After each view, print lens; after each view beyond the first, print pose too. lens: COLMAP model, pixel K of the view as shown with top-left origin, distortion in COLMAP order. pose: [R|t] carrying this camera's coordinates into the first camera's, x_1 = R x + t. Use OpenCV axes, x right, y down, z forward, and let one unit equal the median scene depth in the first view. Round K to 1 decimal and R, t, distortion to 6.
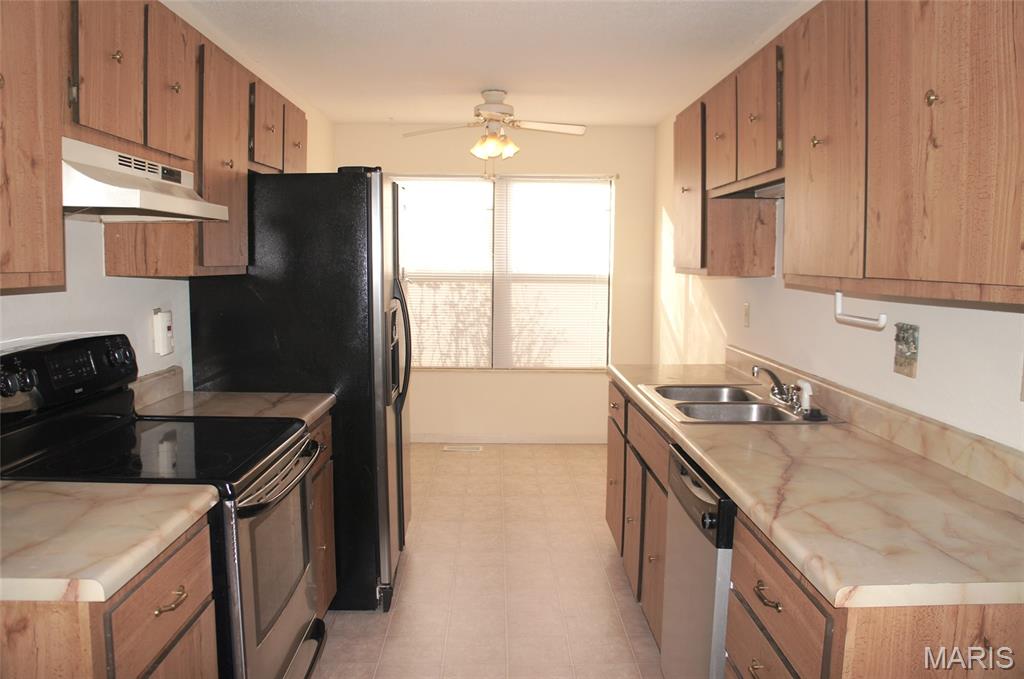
lens RADIAL K [[799.2, 0, 510.7], [0, 799.2, 328.2], [0, 0, 1]] dist [-0.185322, 0.134366]
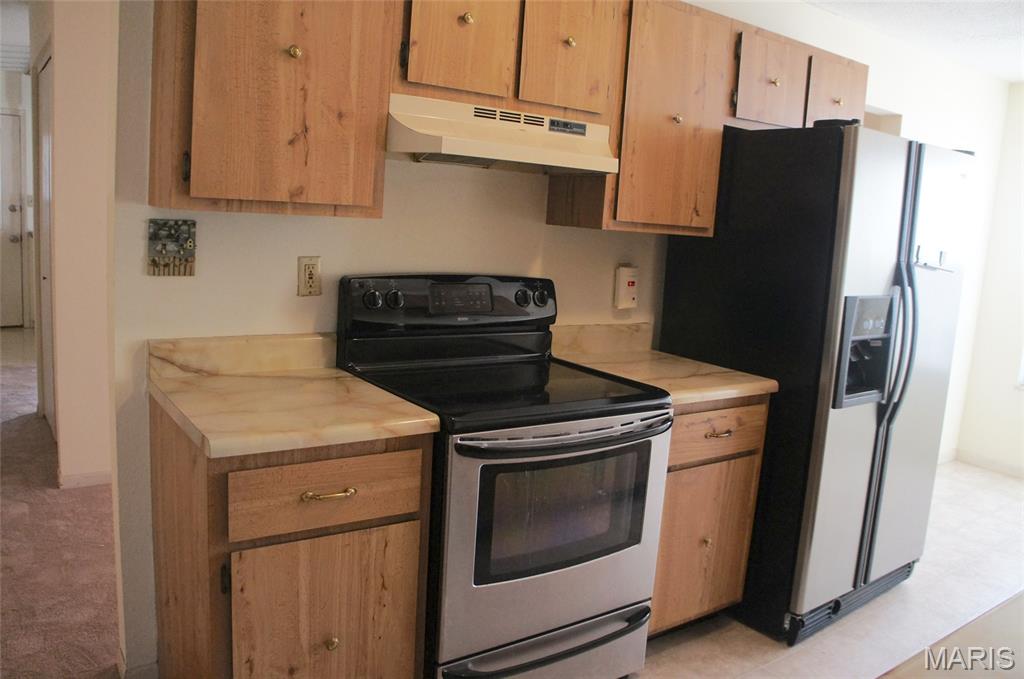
lens RADIAL K [[799.2, 0, 510.7], [0, 799.2, 328.2], [0, 0, 1]] dist [-0.185322, 0.134366]
pose [[0.550211, 0.151852, -0.821102, 0.435585], [-0.133894, 0.986646, 0.092746, -0.022304], [0.824221, 0.058911, 0.563196, 0.369396]]
